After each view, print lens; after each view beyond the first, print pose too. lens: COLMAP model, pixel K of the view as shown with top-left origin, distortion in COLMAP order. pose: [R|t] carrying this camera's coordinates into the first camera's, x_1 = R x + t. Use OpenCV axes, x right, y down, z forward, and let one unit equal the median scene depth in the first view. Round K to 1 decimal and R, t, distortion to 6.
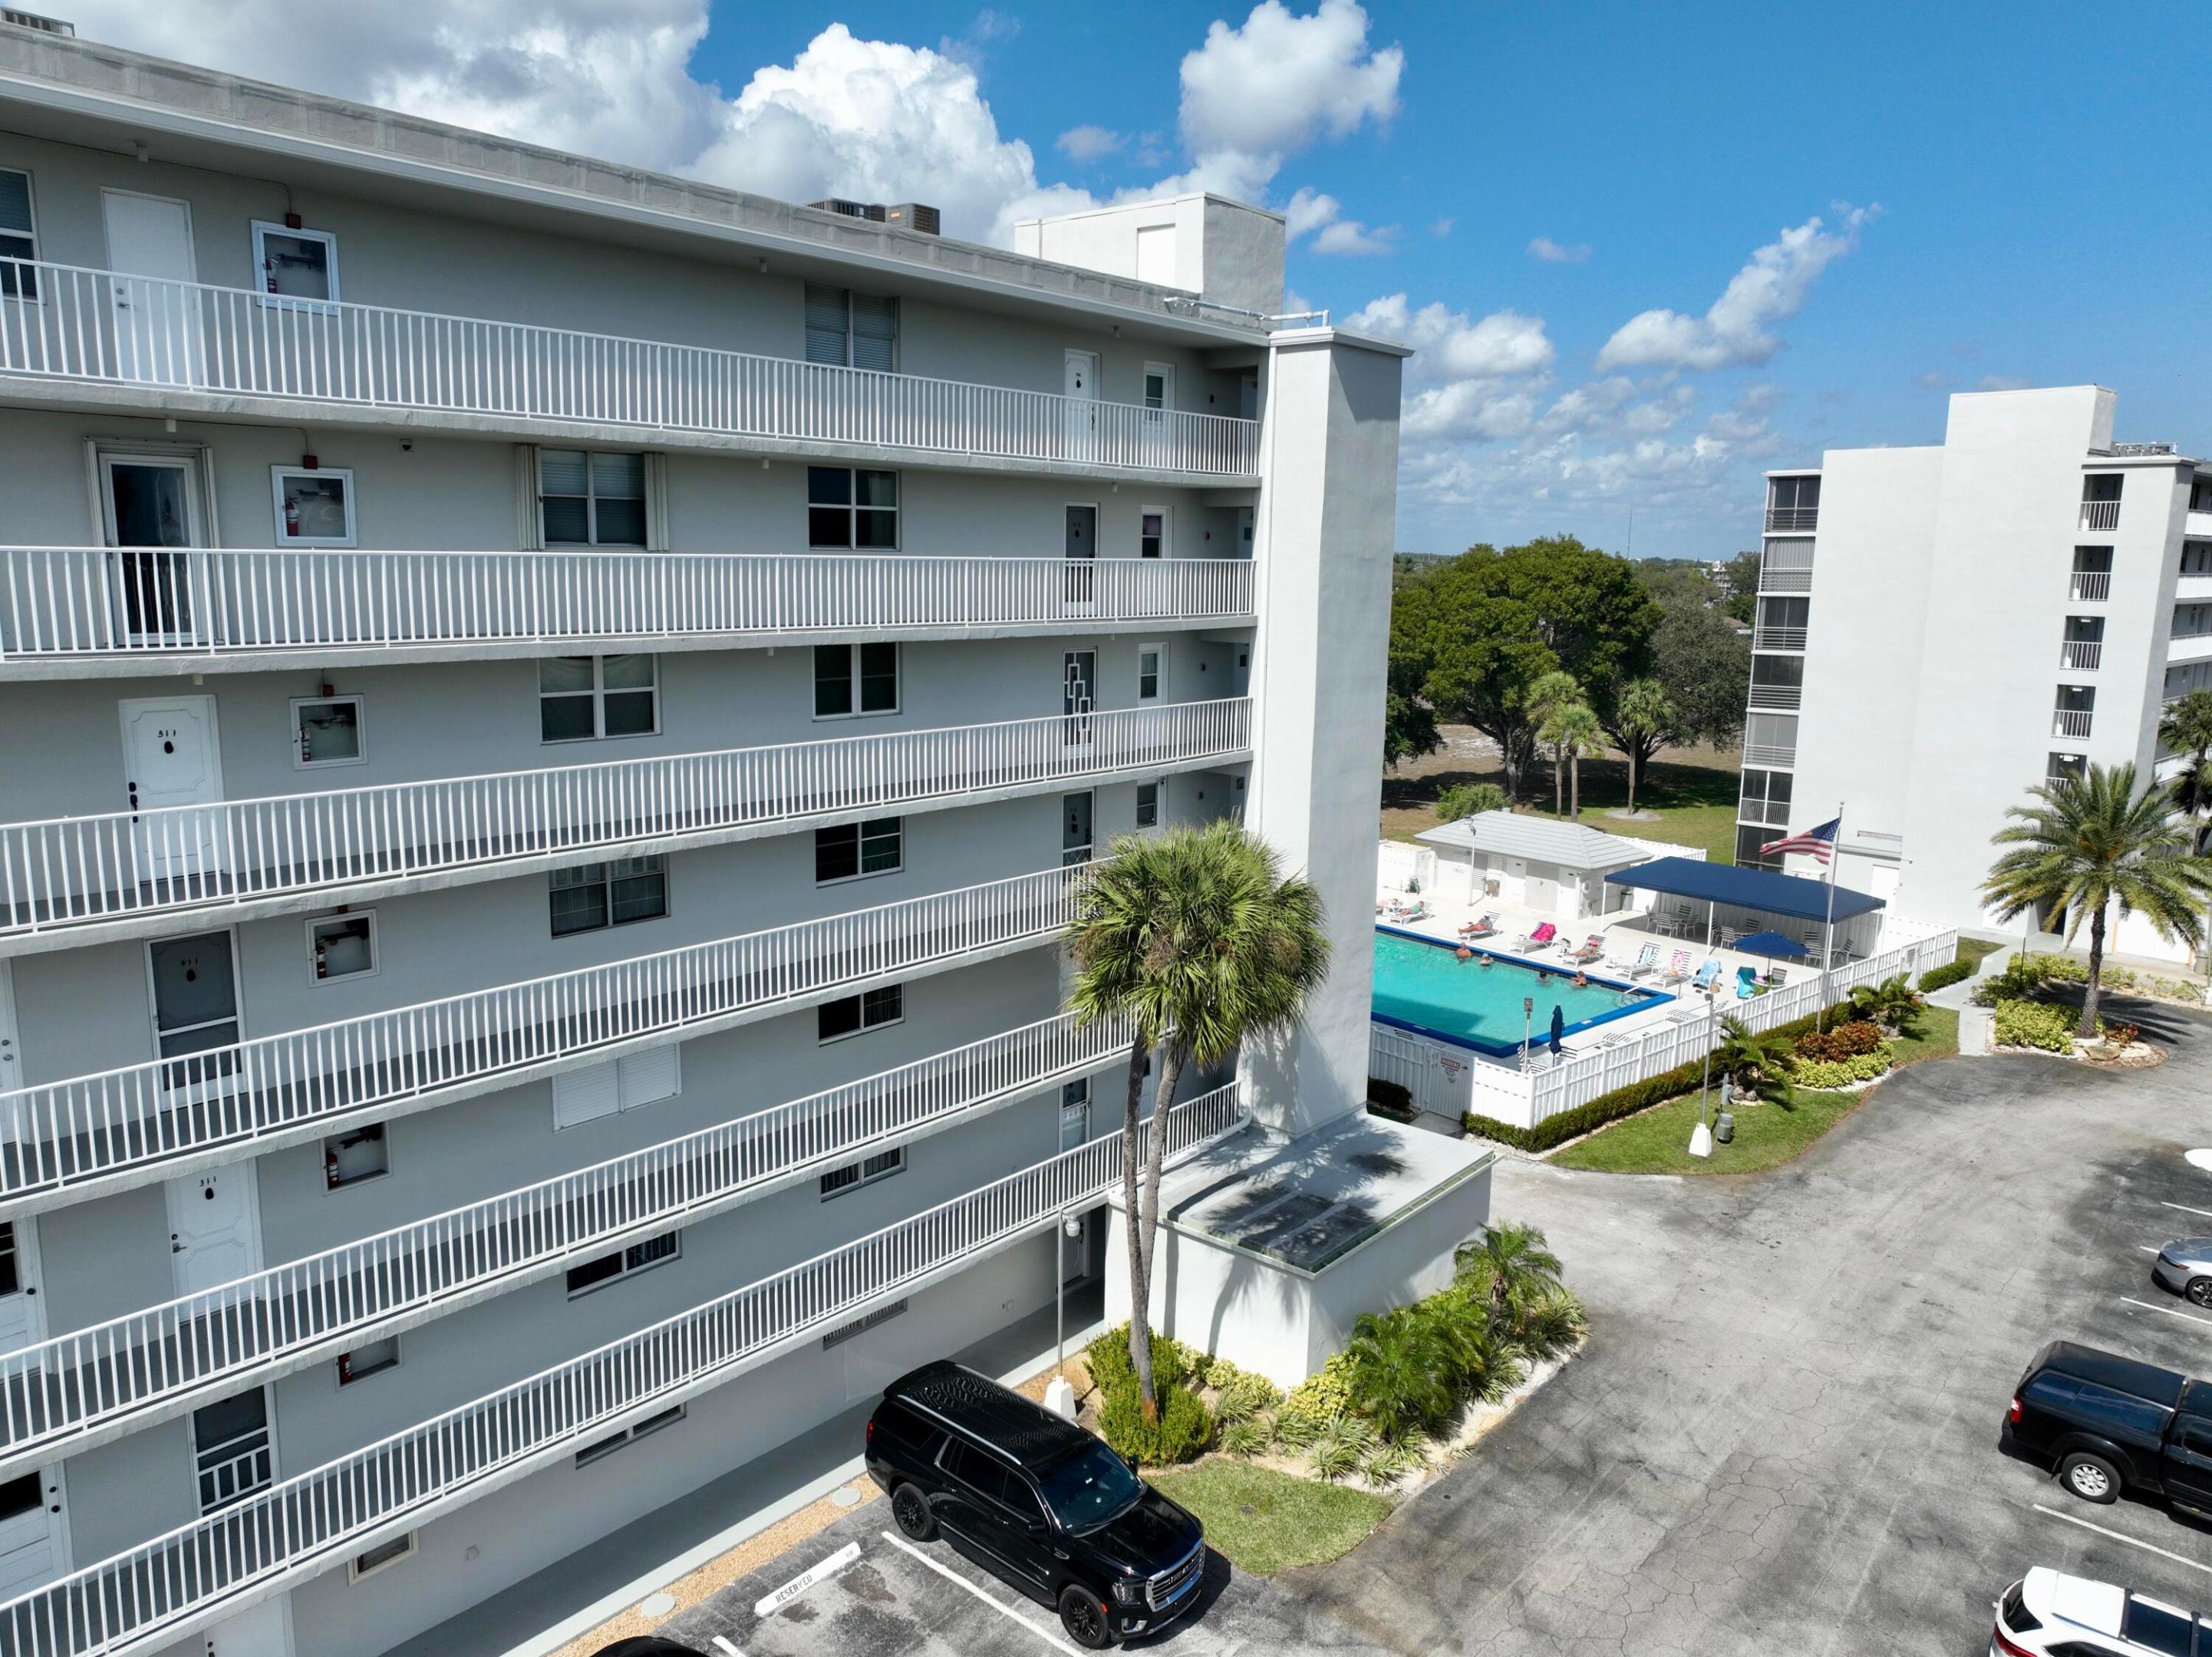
lens RADIAL K [[1558.4, 0, 1106.0], [0, 1558.4, 828.5], [0, 0, 1]] dist [-0.001657, 0.017325]
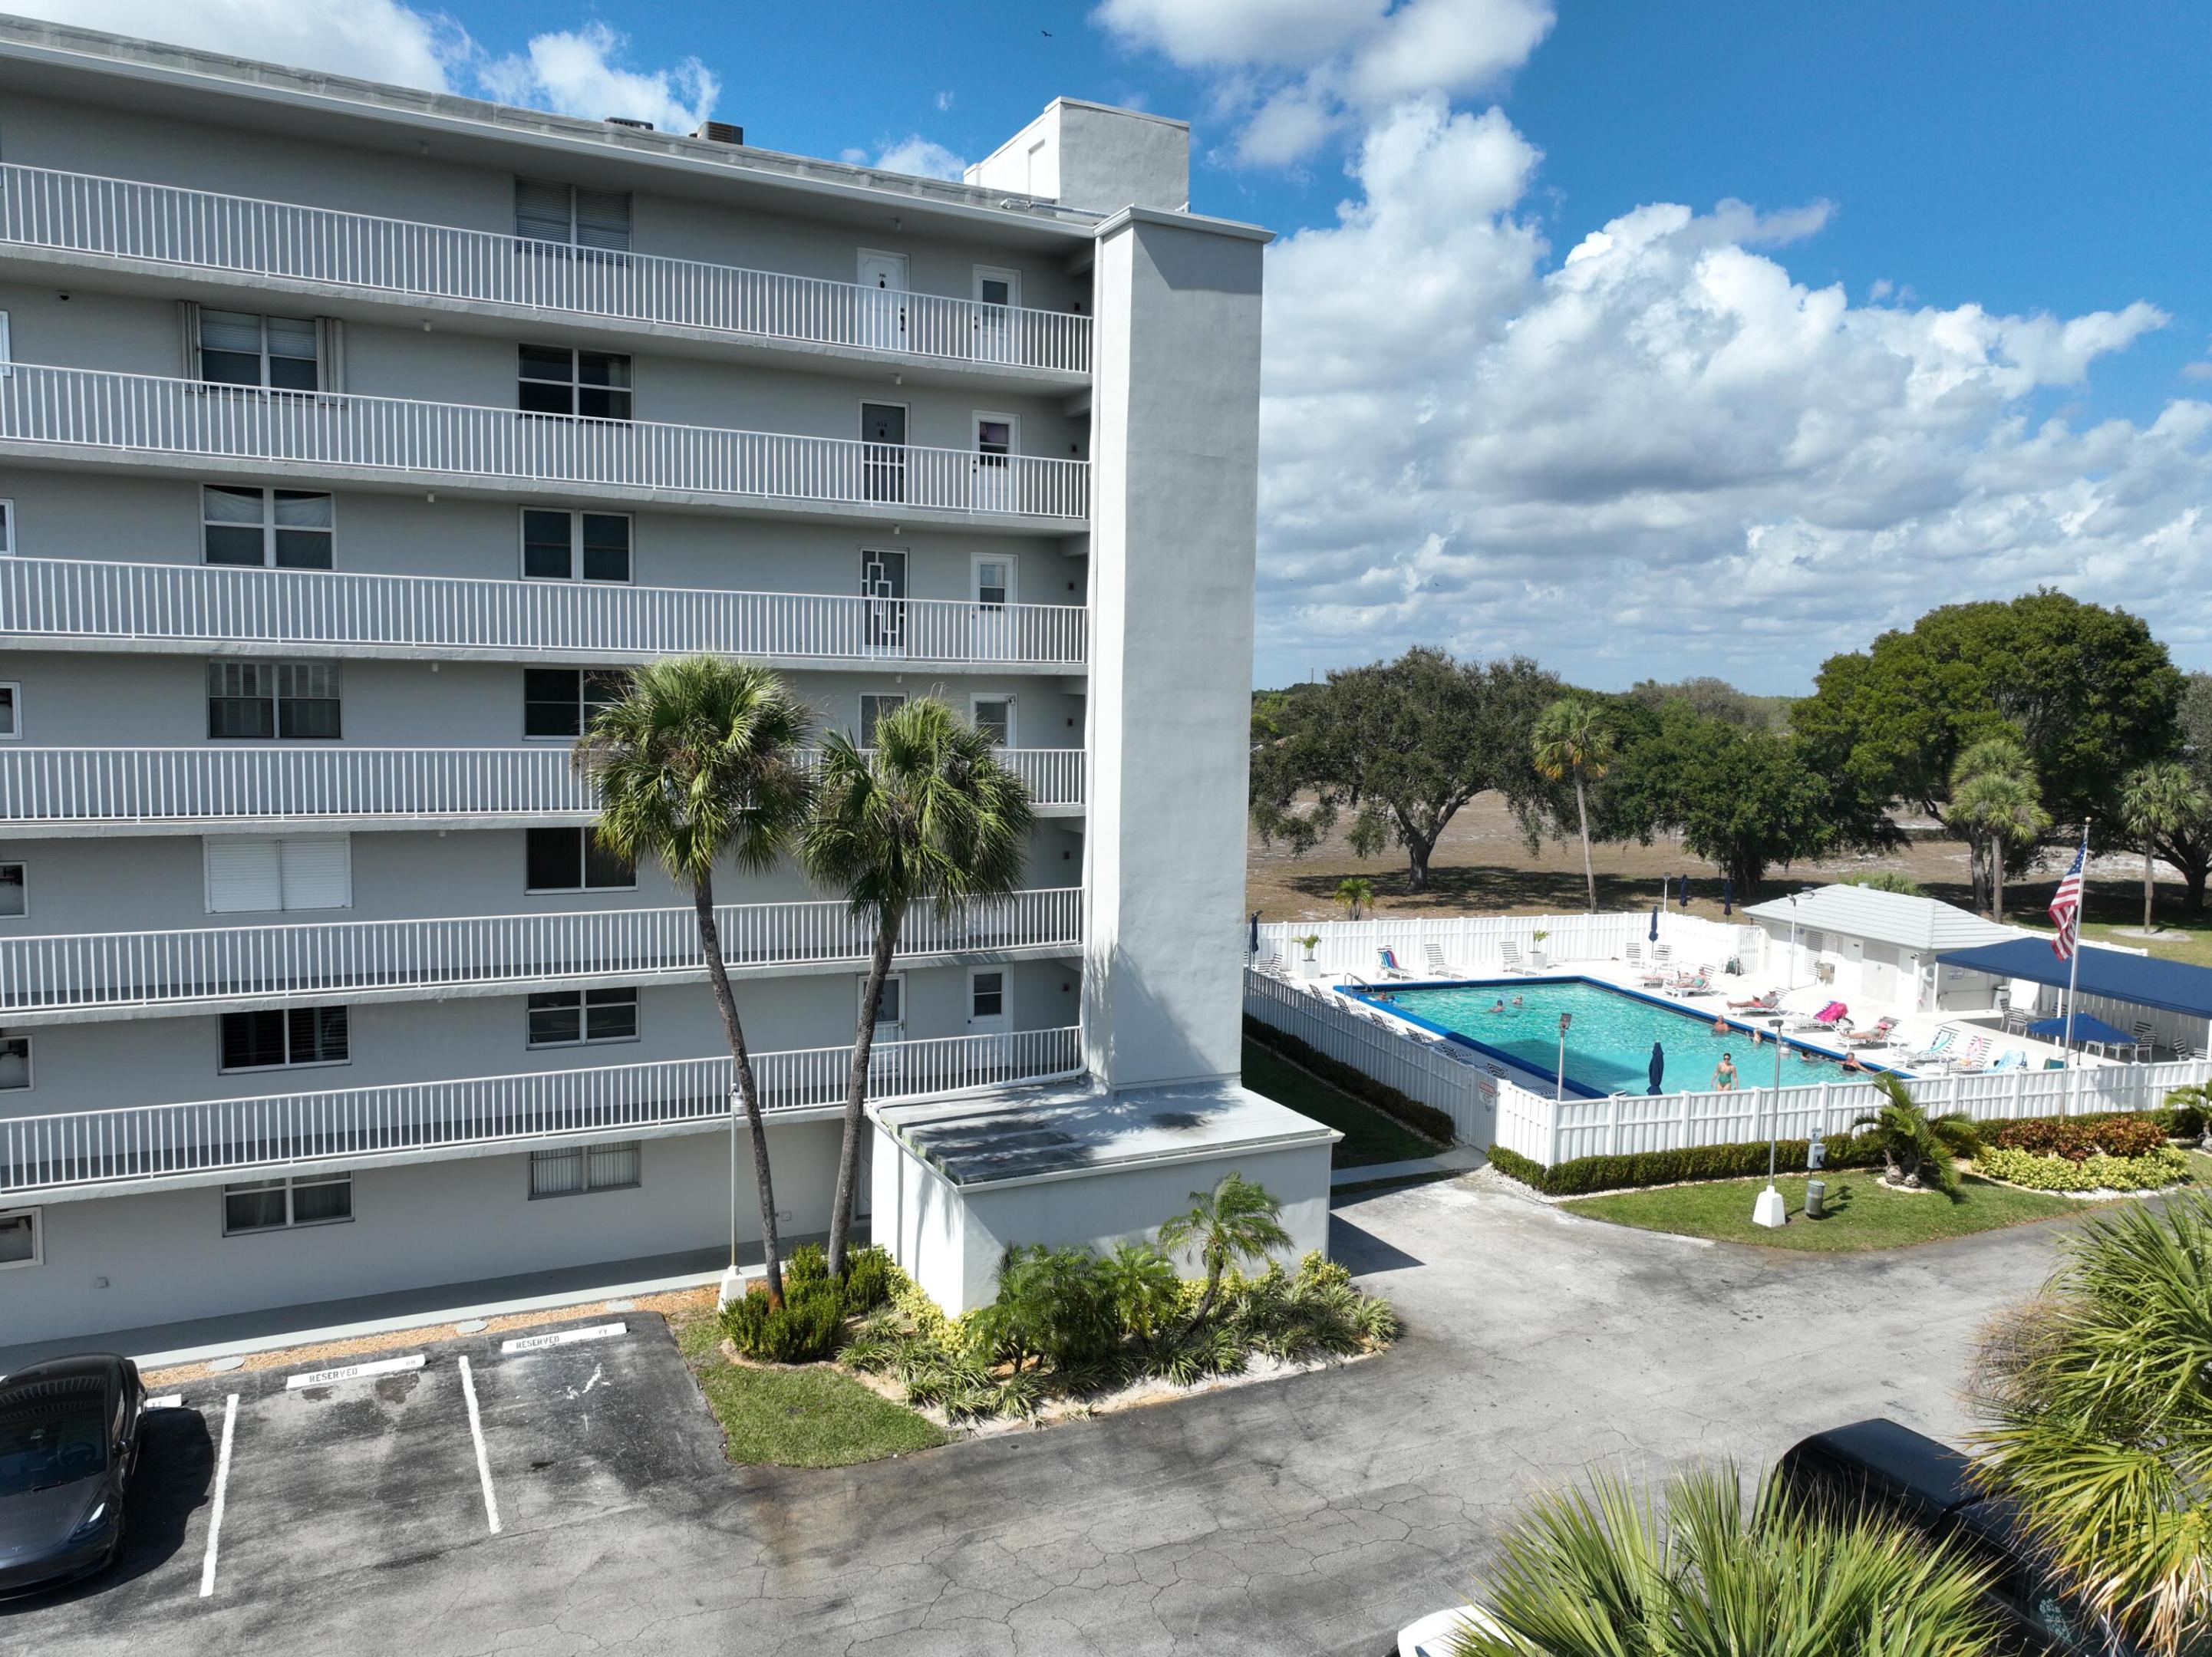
lens RADIAL K [[1558.4, 0, 1106.0], [0, 1558.4, 828.5], [0, 0, 1]] dist [-0.001657, 0.017325]
pose [[0.917001, 0.036486, -0.397212, 0.414351], [-0.074326, 0.993997, -0.080283, 0.105954], [0.391898, 0.103143, 0.914209, 0.132945]]
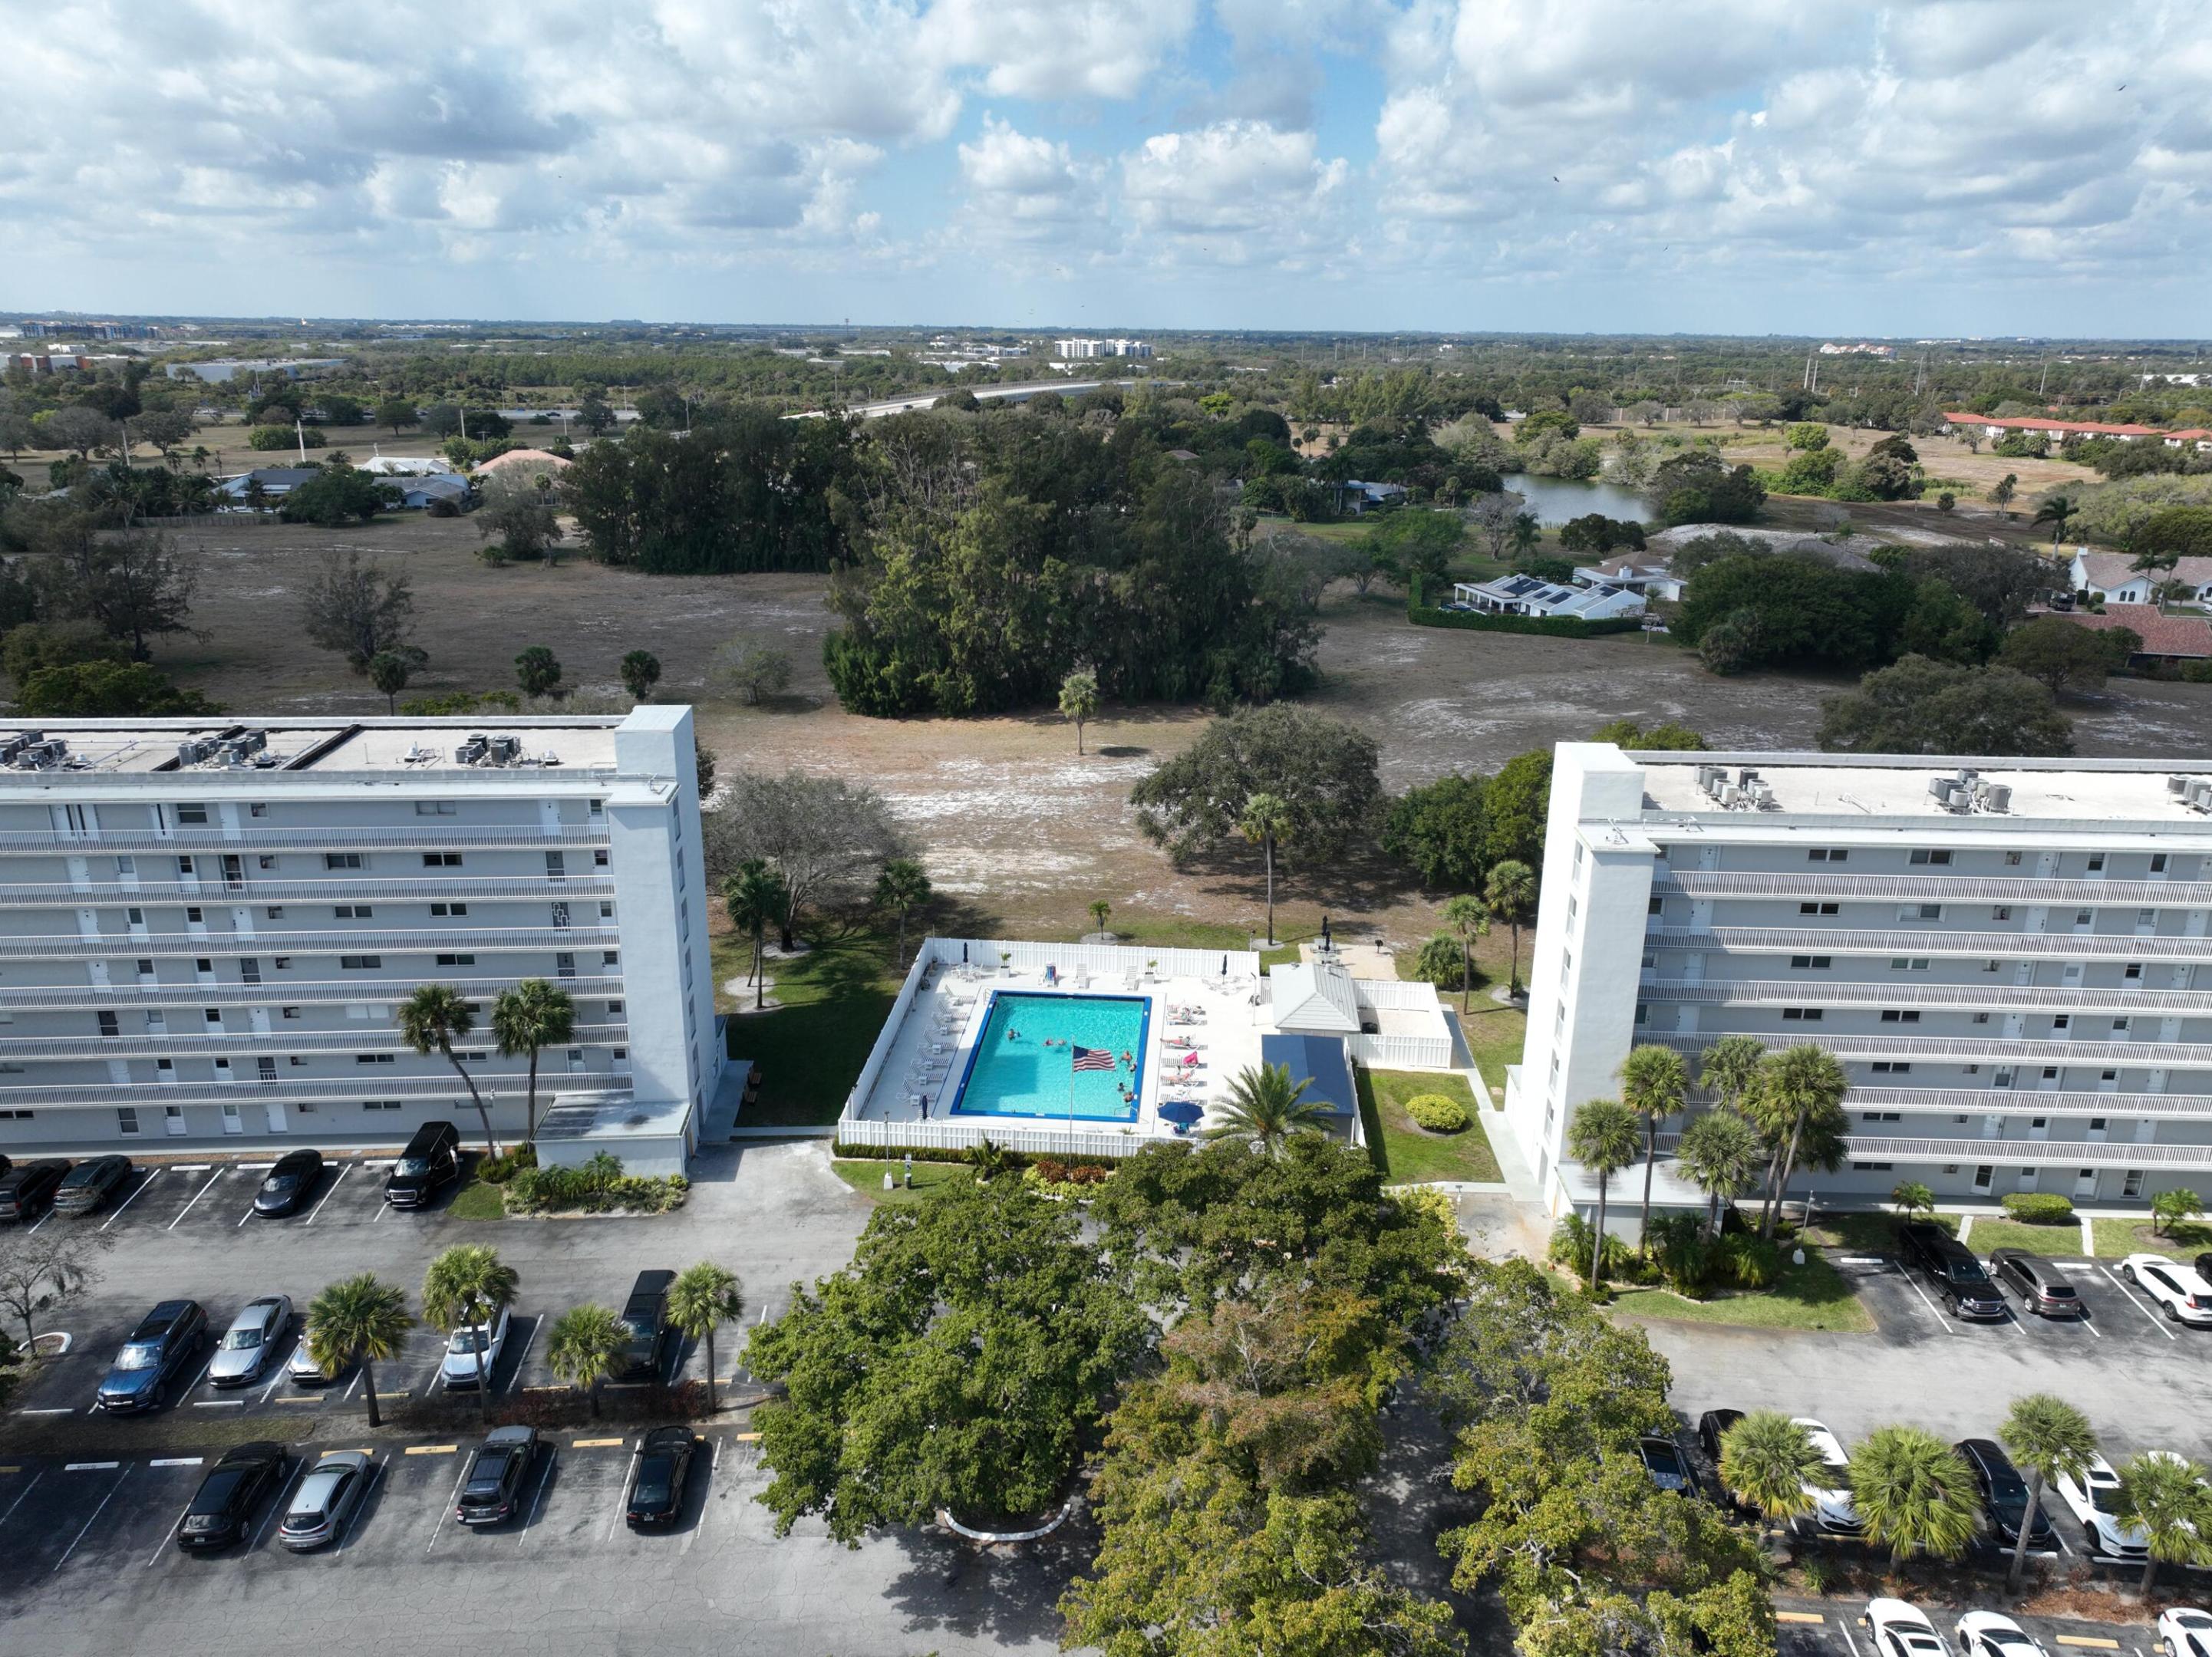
lens RADIAL K [[1558.4, 0, 1106.0], [0, 1558.4, 828.5], [0, 0, 1]] dist [-0.001657, 0.017325]
pose [[0.699912, 0.212726, -0.681814, 1.977931], [-0.125066, 0.976370, 0.176241, -0.666519], [0.703194, -0.038081, 0.709978, -0.194952]]
